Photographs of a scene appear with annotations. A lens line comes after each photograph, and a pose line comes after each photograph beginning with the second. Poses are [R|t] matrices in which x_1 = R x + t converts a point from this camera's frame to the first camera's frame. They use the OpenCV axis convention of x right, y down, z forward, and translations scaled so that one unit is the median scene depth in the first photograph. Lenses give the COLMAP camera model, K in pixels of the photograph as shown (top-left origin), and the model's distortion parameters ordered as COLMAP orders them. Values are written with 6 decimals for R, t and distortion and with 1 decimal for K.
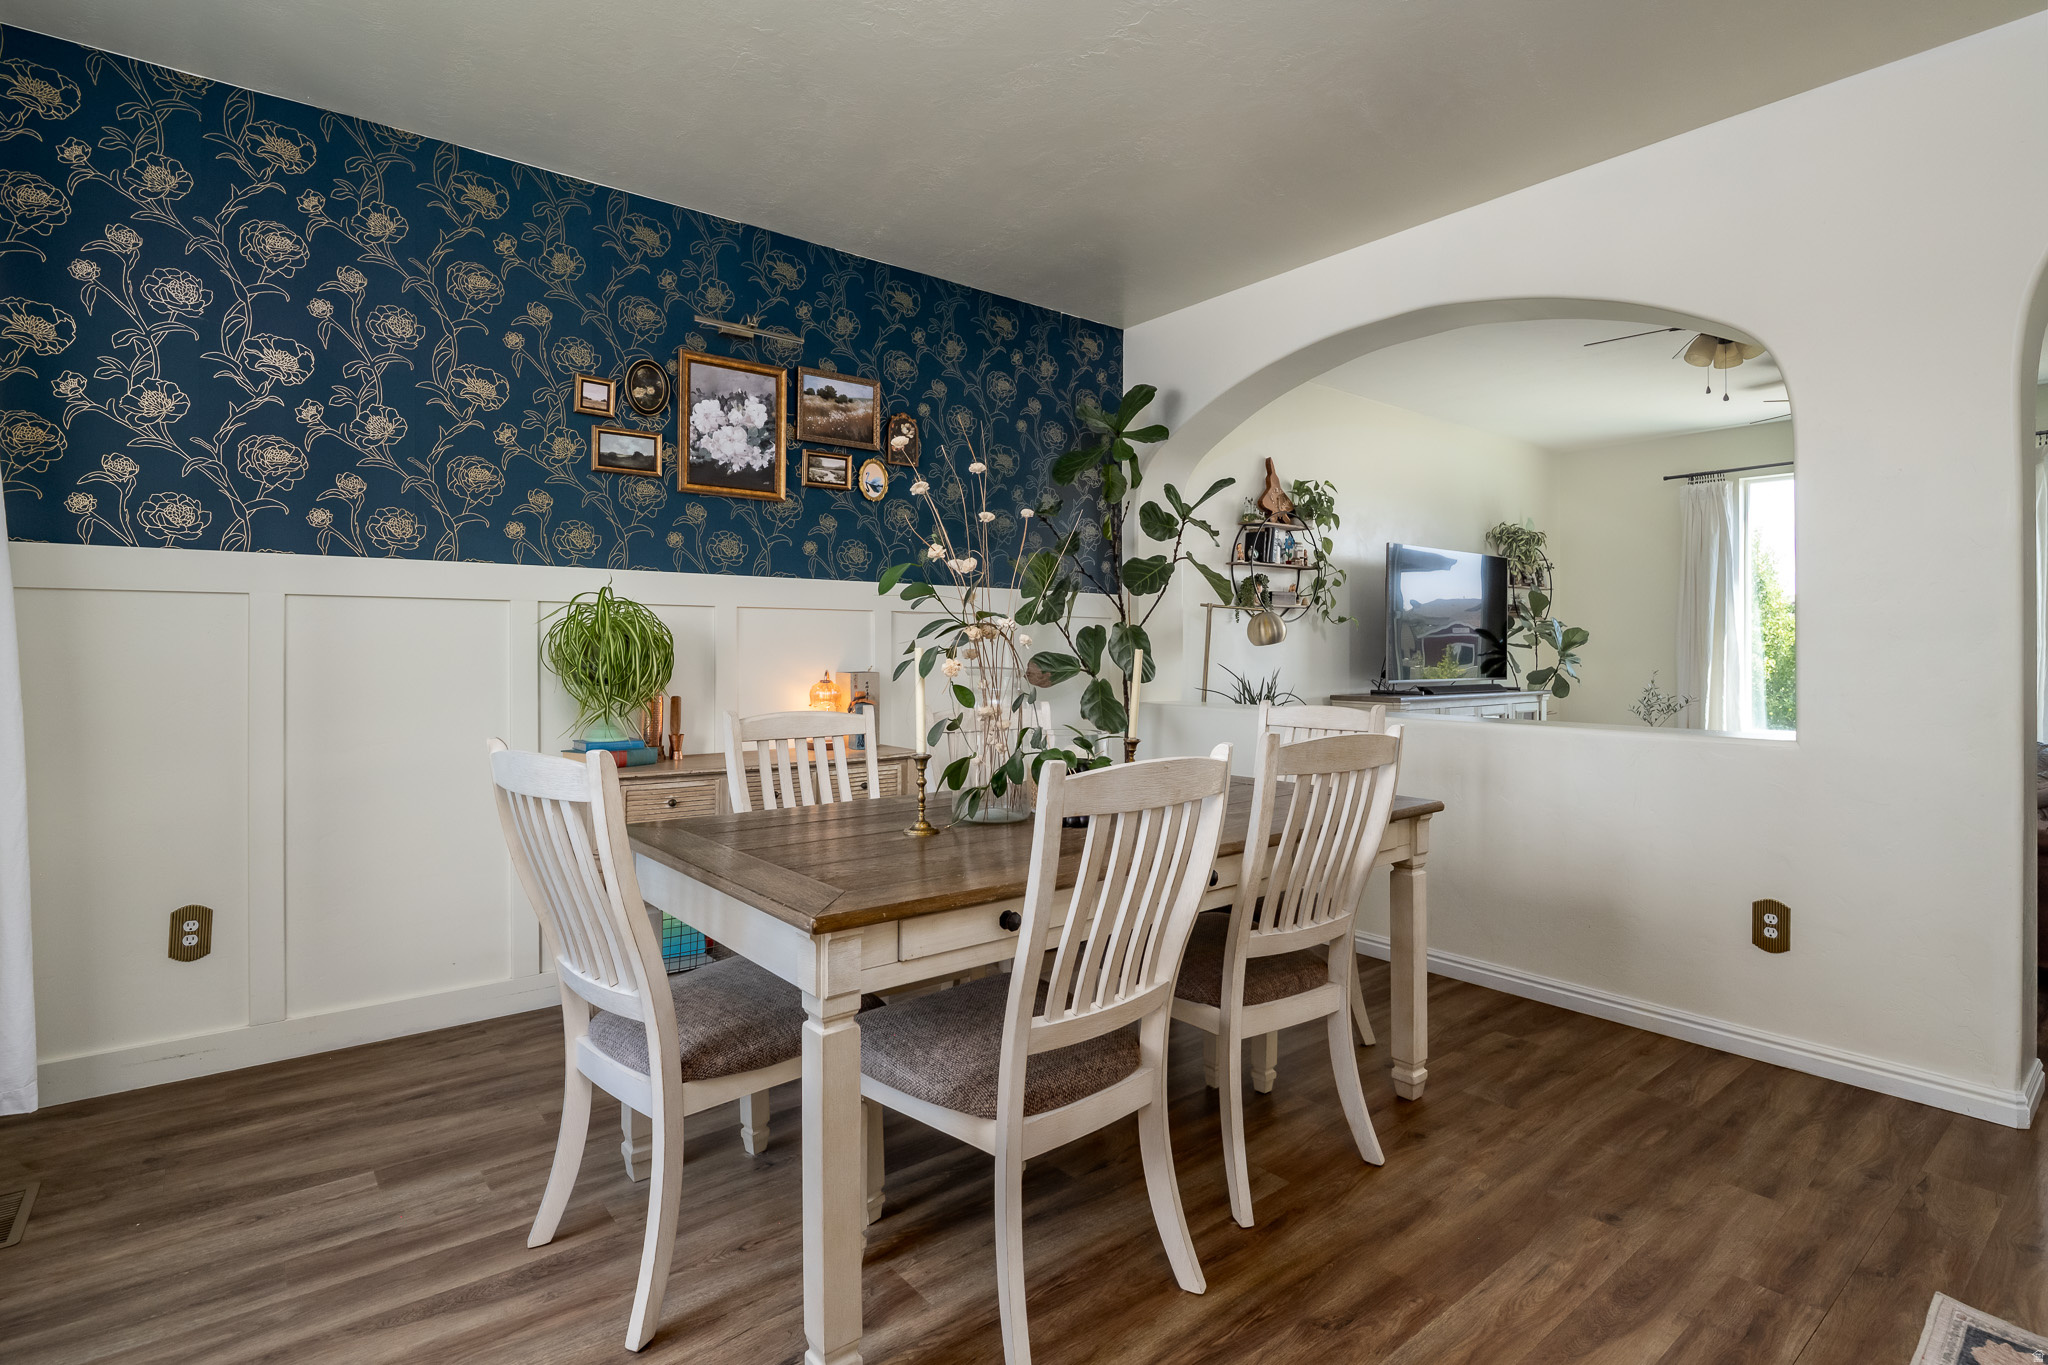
lens RADIAL K [[1002.5, 0, 1036.3], [0, 1002.5, 632.2], [0, 0, 1]] dist [-0.000695, -0.011971]
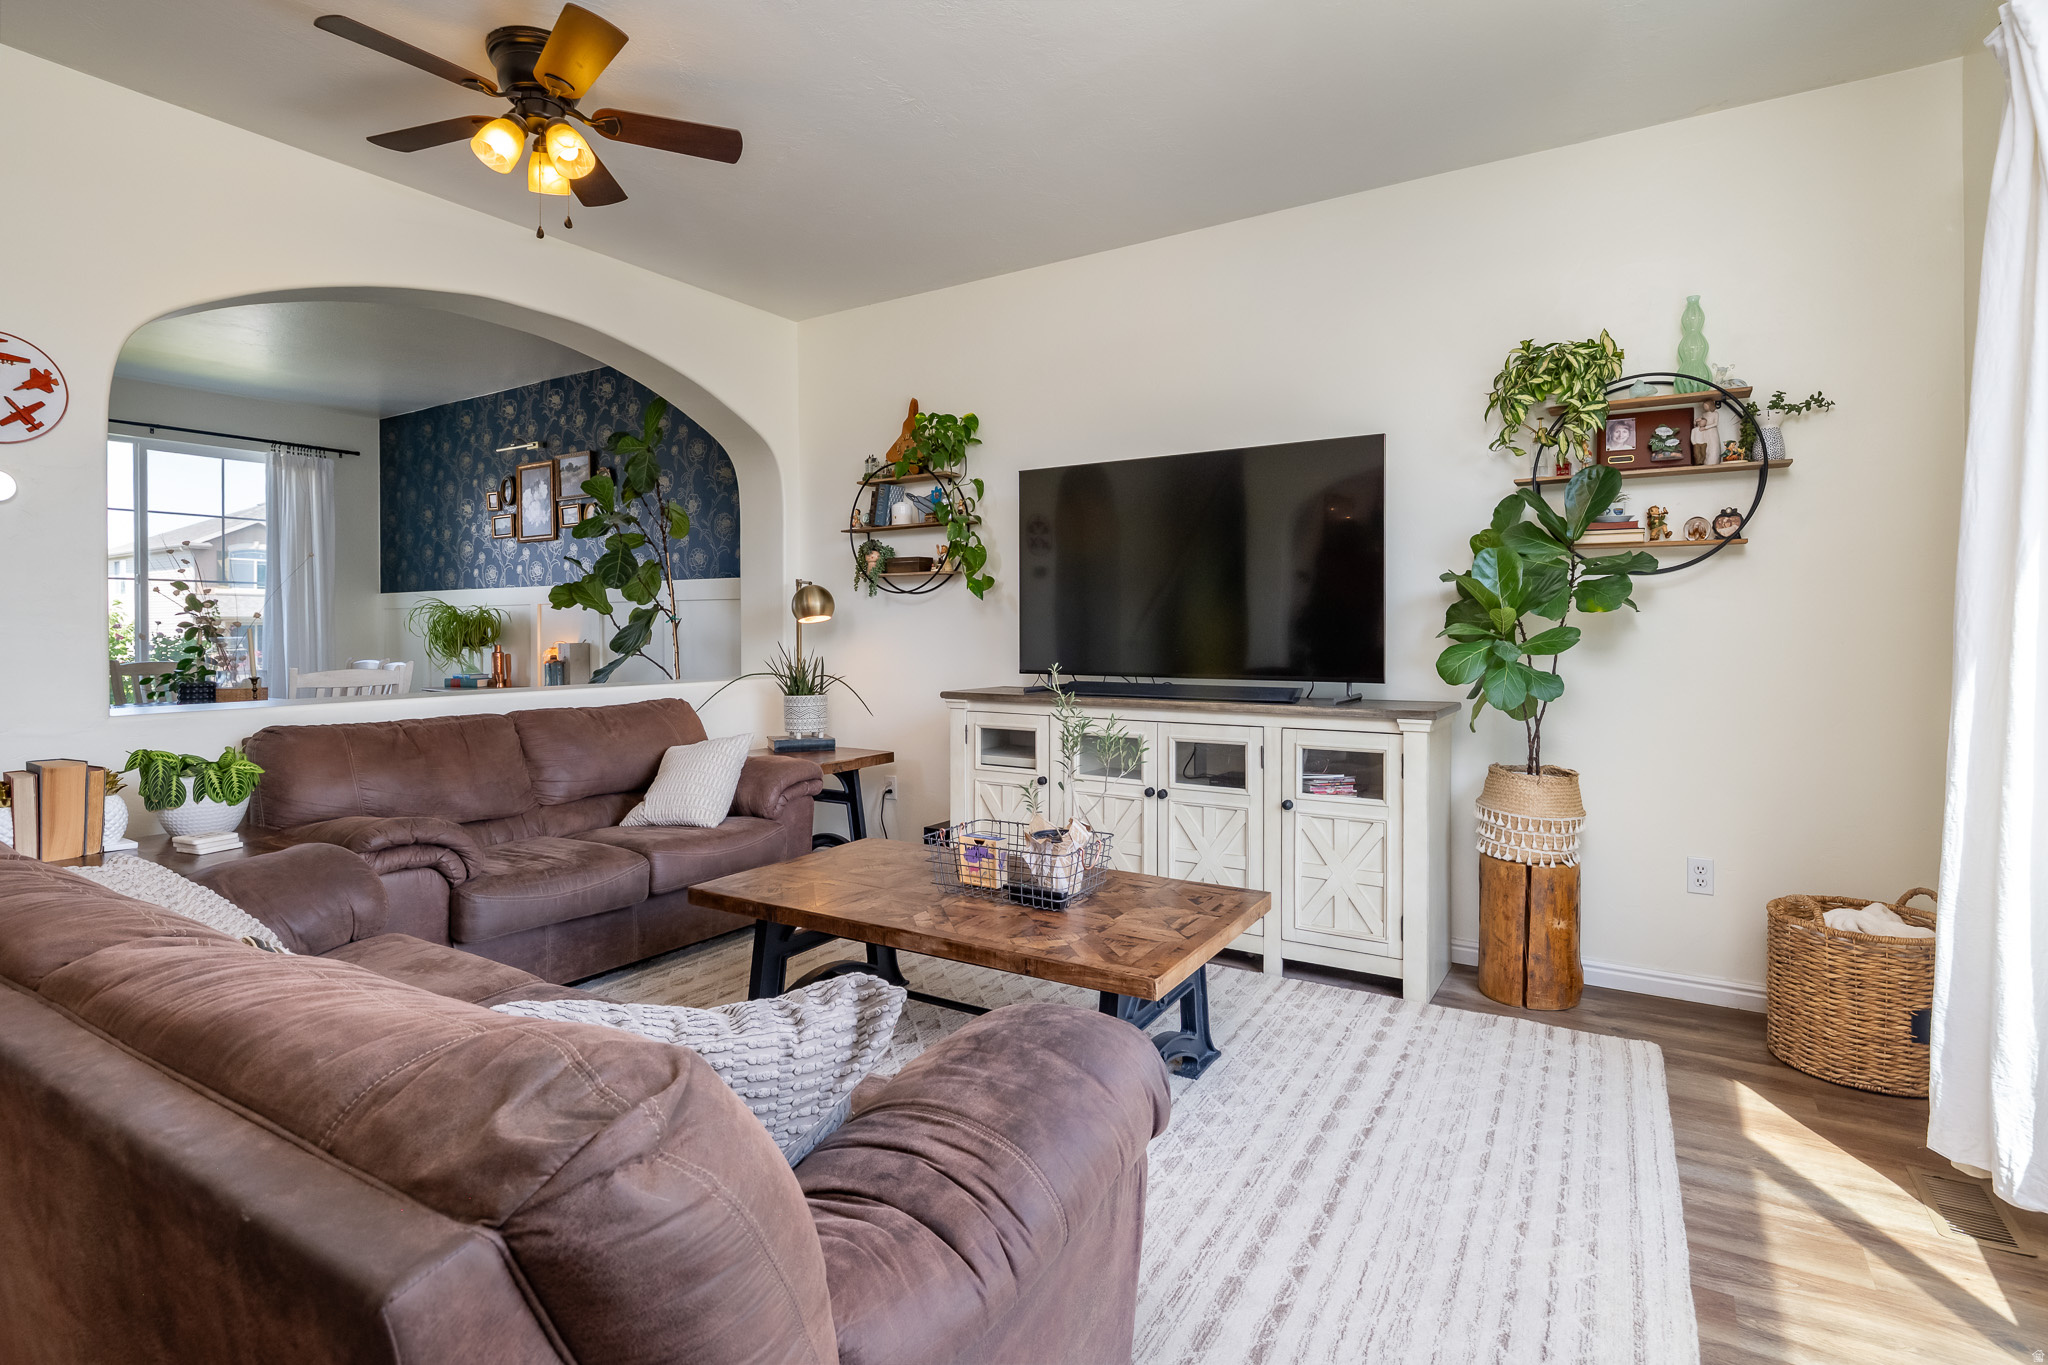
lens RADIAL K [[998.5, 0, 1030.3], [0, 998.5, 619.1], [0, 0, 1]] dist [-0.001204, 0.000012]
pose [[0.316776, -0.008639, -0.948461, 1.512649], [0.022713, 0.999741, -0.001521, 0.020857], [0.948228, -0.021060, 0.316890, 1.178495]]
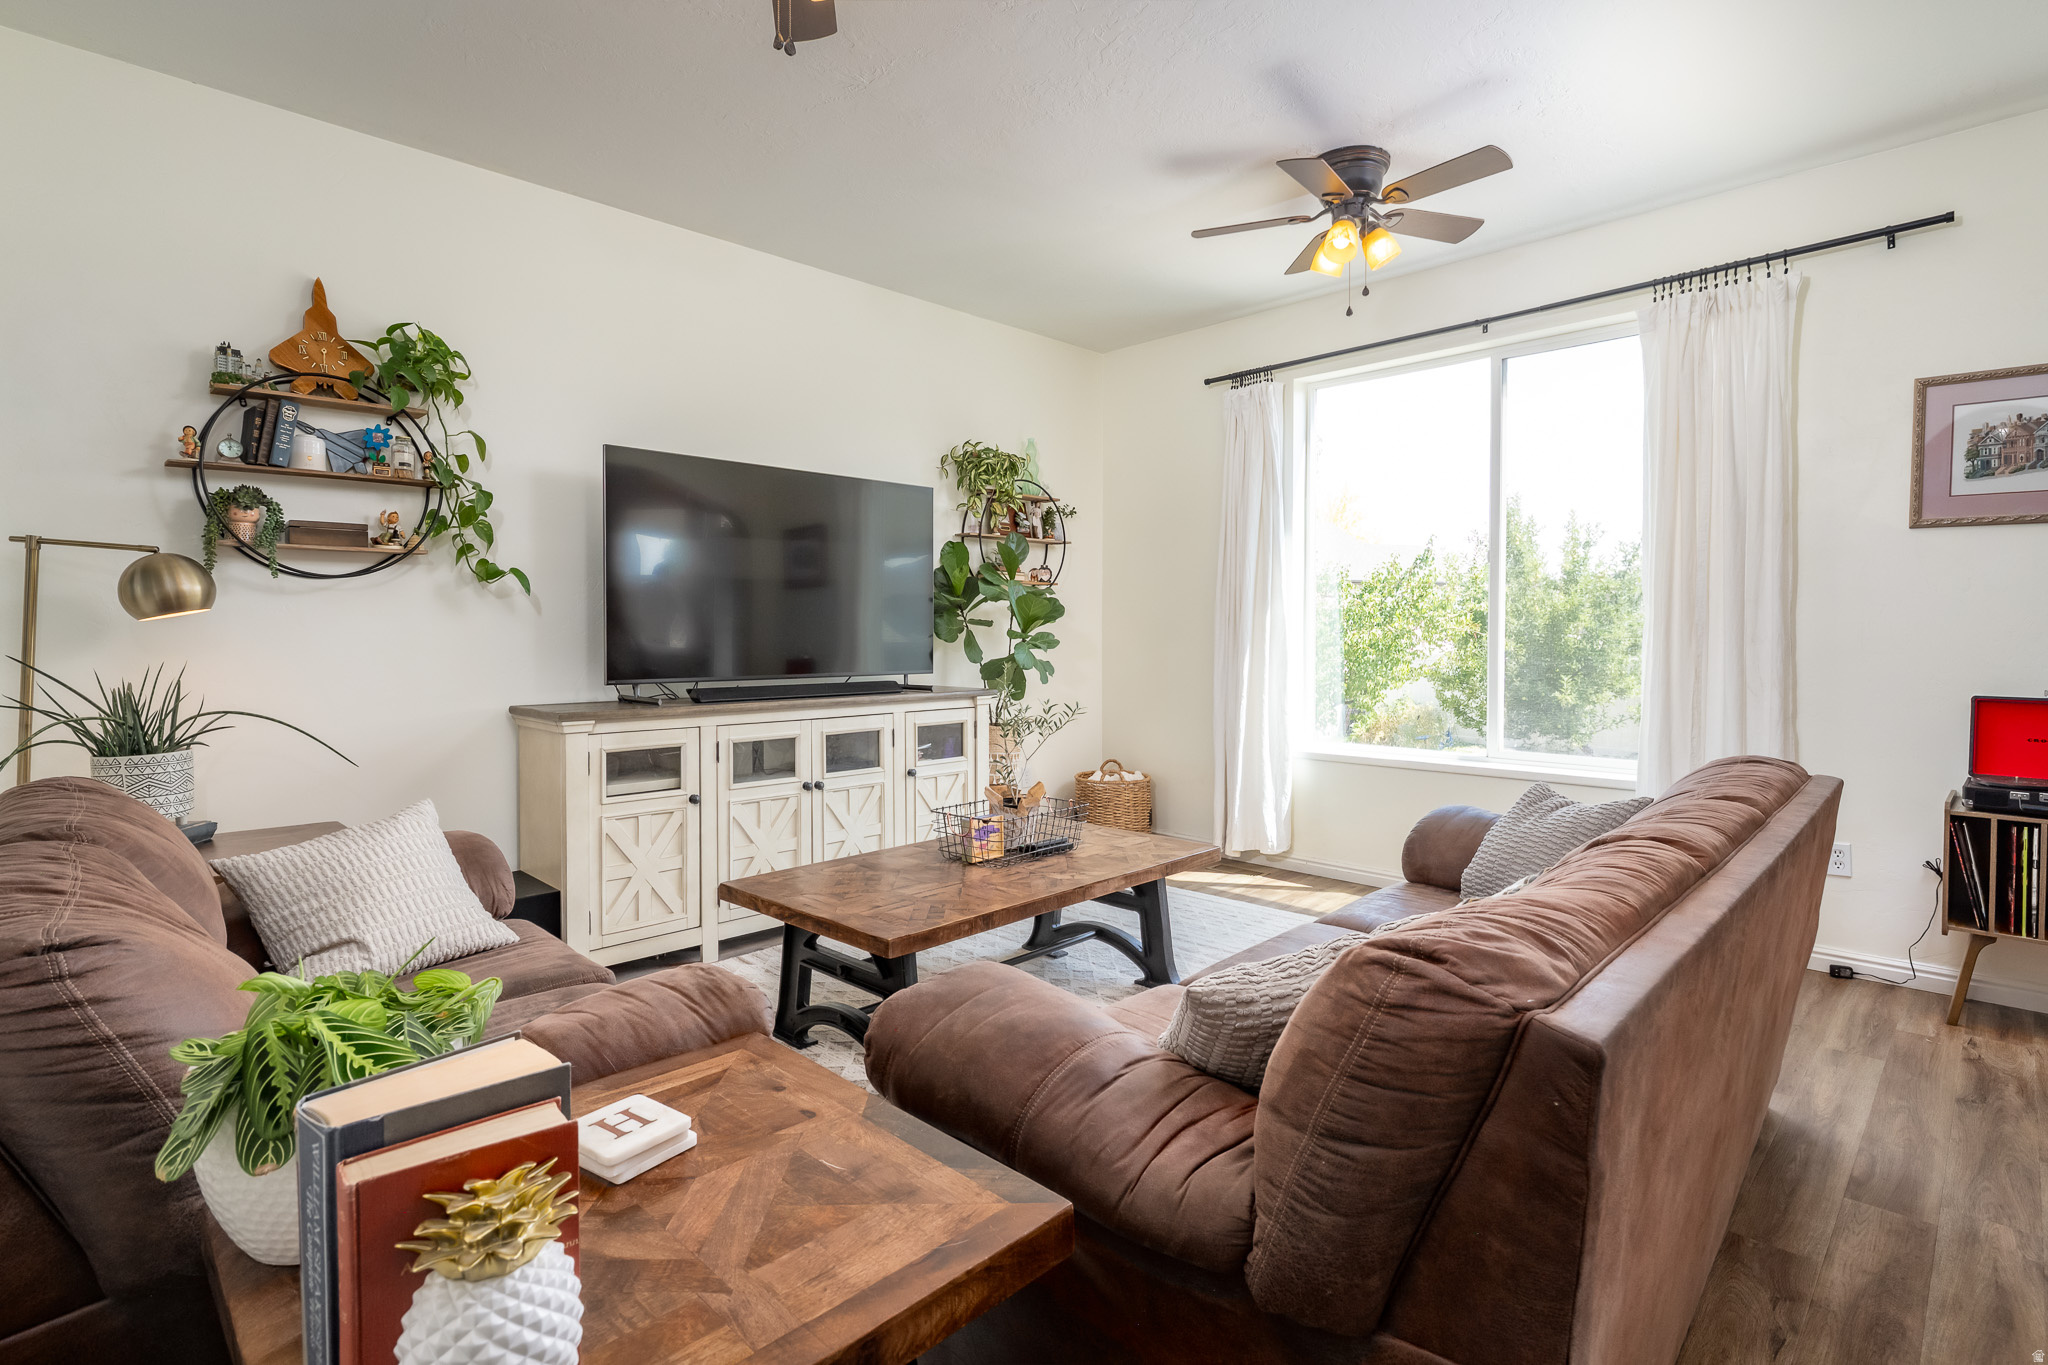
lens RADIAL K [[1002.5, 0, 1036.3], [0, 1002.5, 632.2], [0, 0, 1]] dist [-0.000695, -0.011971]
pose [[0.994892, -0.004296, 0.100851, 0.774192], [0.002501, 0.999836, 0.017920, 0.013365], [-0.100912, -0.017576, 0.994740, 0.555491]]
